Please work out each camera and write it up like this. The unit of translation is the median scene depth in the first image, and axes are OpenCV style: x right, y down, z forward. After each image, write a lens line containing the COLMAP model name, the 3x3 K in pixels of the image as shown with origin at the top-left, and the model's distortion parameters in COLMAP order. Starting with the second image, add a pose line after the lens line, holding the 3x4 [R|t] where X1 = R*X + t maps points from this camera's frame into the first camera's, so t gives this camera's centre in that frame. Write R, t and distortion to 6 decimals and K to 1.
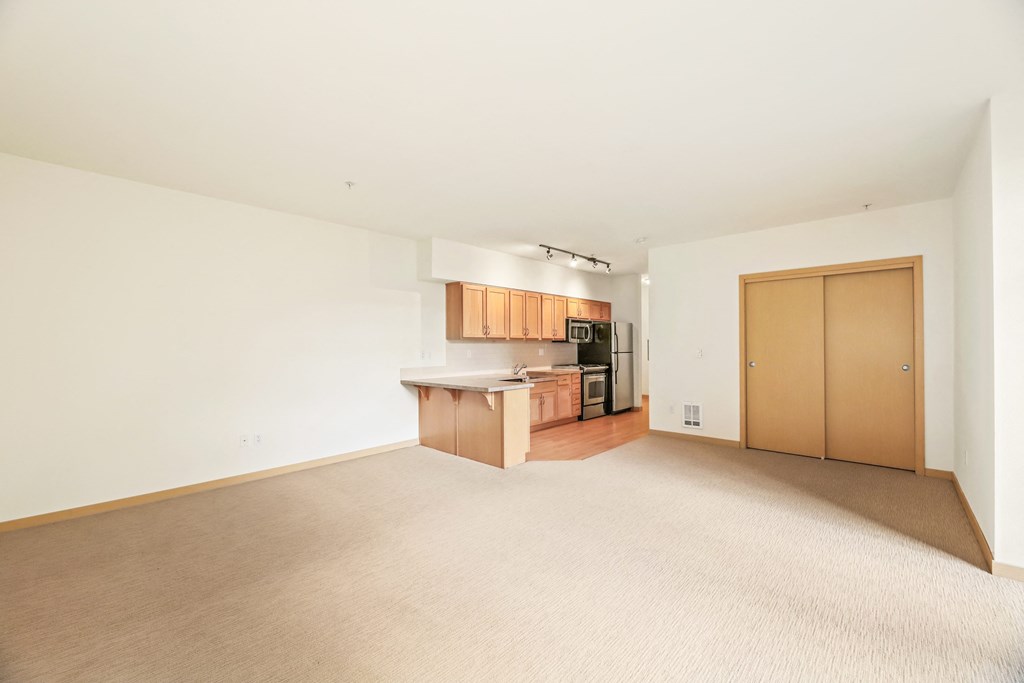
lens RADIAL K [[414.4, 0, 506.9], [0, 414.4, 344.1], [0, 0, 1]] dist [0.000373, -0.000120]
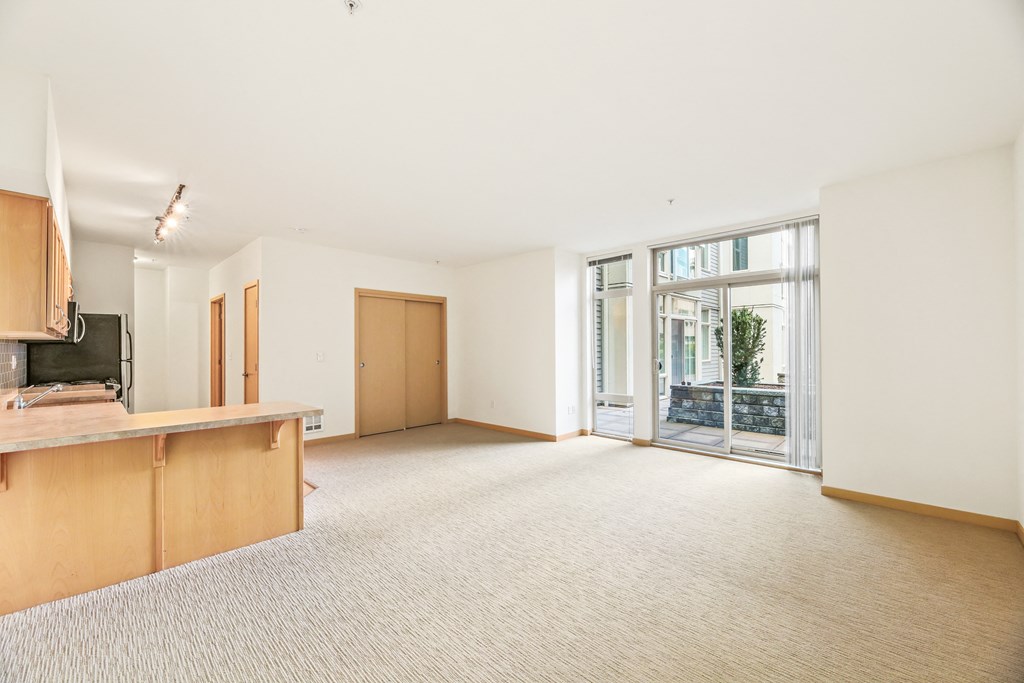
lens RADIAL K [[414.4, 0, 509.0], [0, 414.4, 344.9], [0, 0, 1]] dist [0.000373, -0.000120]
pose [[0.019224, 0.008130, 0.999782, -0.418468], [-0.002557, 0.999964, -0.008083, -0.000038], [-0.999812, -0.002401, 0.019245, 0.401227]]
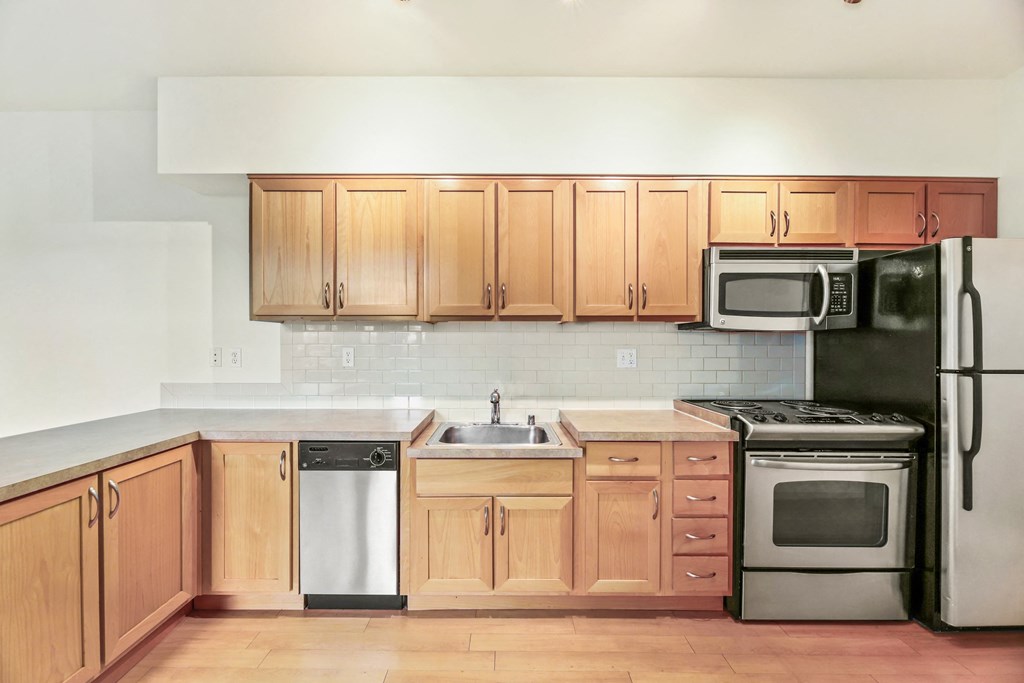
lens RADIAL K [[414.4, 0, 511.3], [0, 414.4, 343.2], [0, 0, 1]] dist [0.000373, -0.000120]
pose [[0.683284, 0.005933, -0.730129, 0.275380], [-0.003970, 0.999982, 0.004411, 0.005934], [0.730142, -0.000115, 0.683295, 0.713238]]
